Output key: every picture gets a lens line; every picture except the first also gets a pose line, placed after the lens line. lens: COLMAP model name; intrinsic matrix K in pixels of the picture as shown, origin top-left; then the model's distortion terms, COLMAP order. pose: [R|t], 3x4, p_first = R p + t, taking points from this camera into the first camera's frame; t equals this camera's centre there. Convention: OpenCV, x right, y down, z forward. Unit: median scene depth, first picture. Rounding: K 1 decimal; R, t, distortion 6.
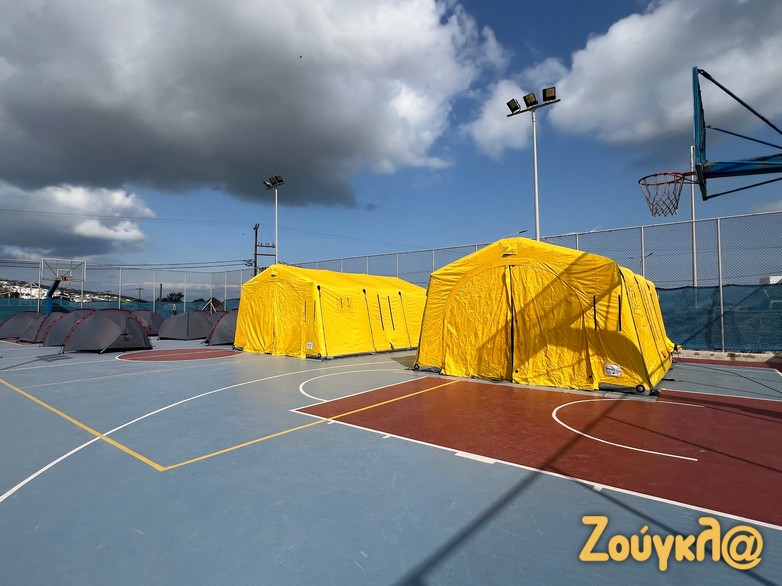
lens RADIAL K [[415.5, 0, 387.6], [0, 415.5, 292.1], [0, 0, 1]] dist [0.004257, -0.000418]
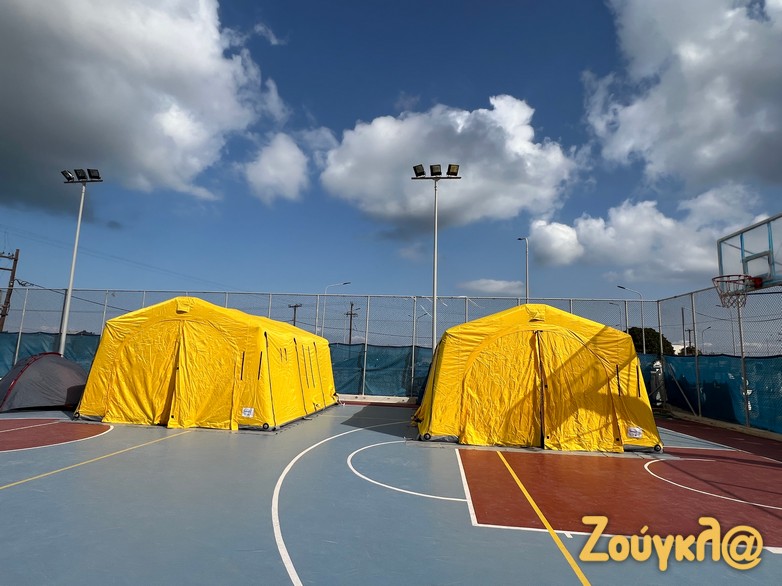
lens RADIAL K [[415.5, 0, 390.0], [0, 415.5, 295.8], [0, 0, 1]] dist [0.004257, -0.000418]
pose [[0.839159, 0.110496, 0.532543, -0.288651], [-0.058386, 0.991789, -0.113781, -0.005867], [-0.540743, 0.064387, 0.838720, 0.167918]]
